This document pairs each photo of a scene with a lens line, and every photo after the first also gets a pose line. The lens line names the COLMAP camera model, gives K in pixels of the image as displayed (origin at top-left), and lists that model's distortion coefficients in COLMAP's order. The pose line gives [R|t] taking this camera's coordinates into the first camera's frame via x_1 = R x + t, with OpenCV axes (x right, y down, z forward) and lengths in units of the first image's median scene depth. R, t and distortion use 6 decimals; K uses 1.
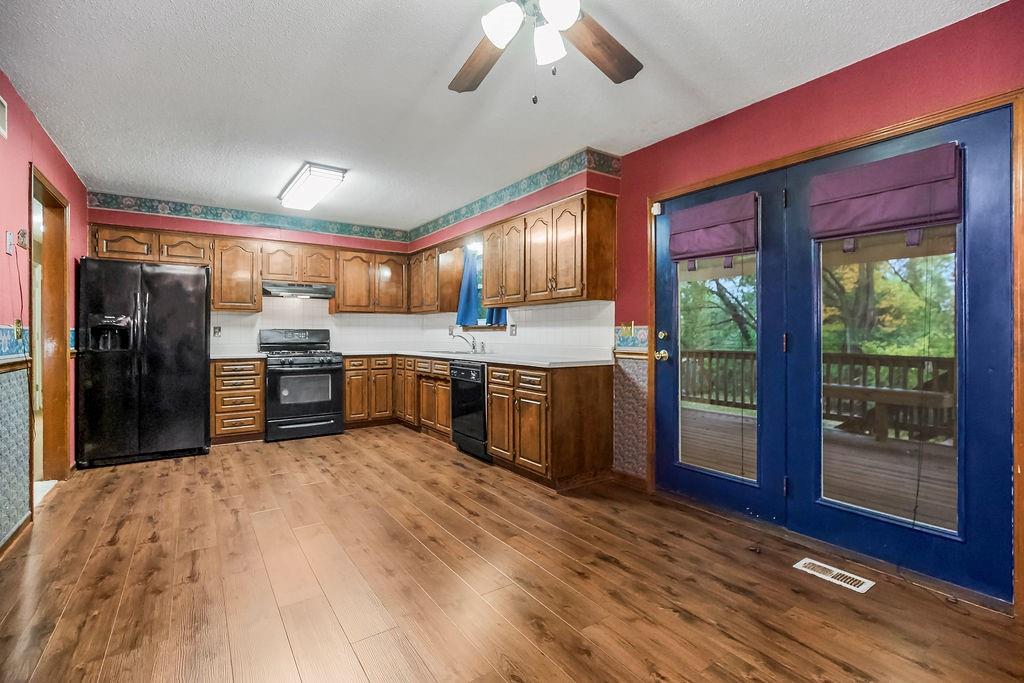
lens RADIAL K [[470.9, 0, 517.6], [0, 470.9, 336.3], [0, 0, 1]] dist [-0.009119, 0.002894]
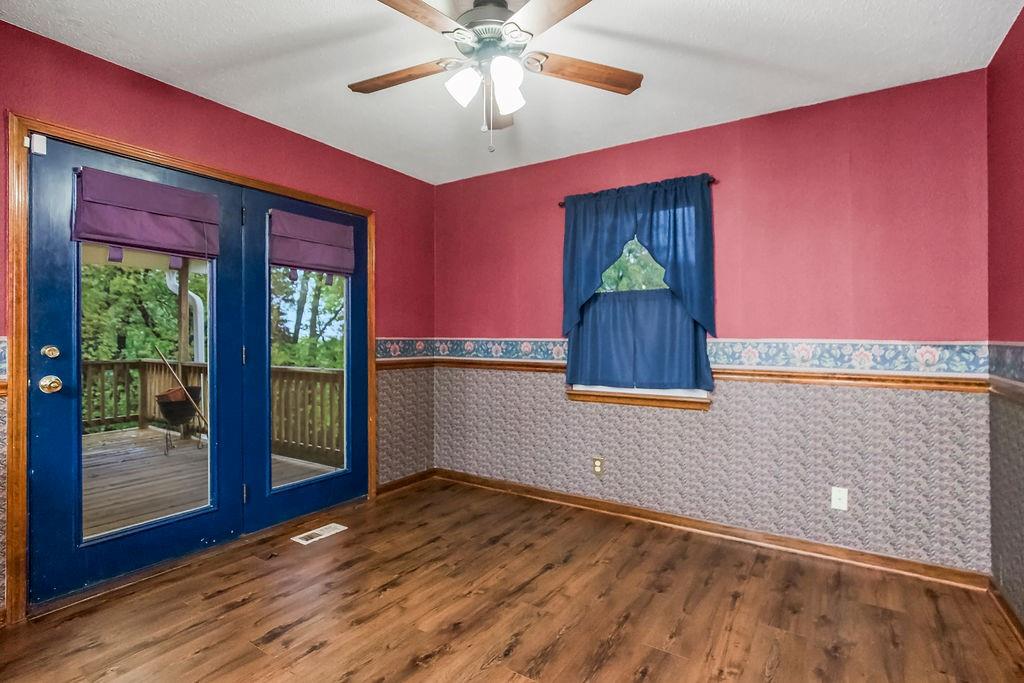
lens RADIAL K [[470.9, 0, 532.6], [0, 470.9, 338.3], [0, 0, 1]] dist [-0.009119, 0.002894]
pose [[-0.384110, 0.005260, 0.923273, -0.429718], [0.004513, 0.999983, -0.003820, -0.012860], [-0.923277, 0.002699, -0.384127, 0.546139]]
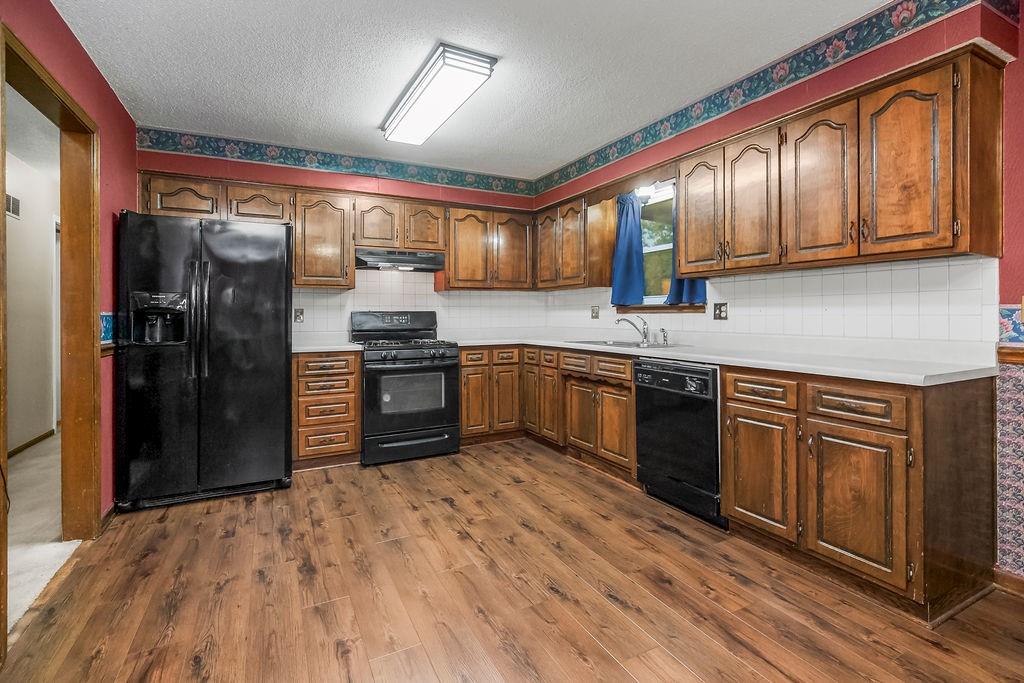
lens RADIAL K [[470.9, 0, 518.9], [0, 470.9, 314.6], [0, 0, 1]] dist [-0.009119, 0.002894]
pose [[0.993108, -0.004434, -0.117120, -0.256110], [0.003914, 0.999981, -0.004668, -0.008155], [0.117138, 0.004177, 0.993107, 0.370595]]
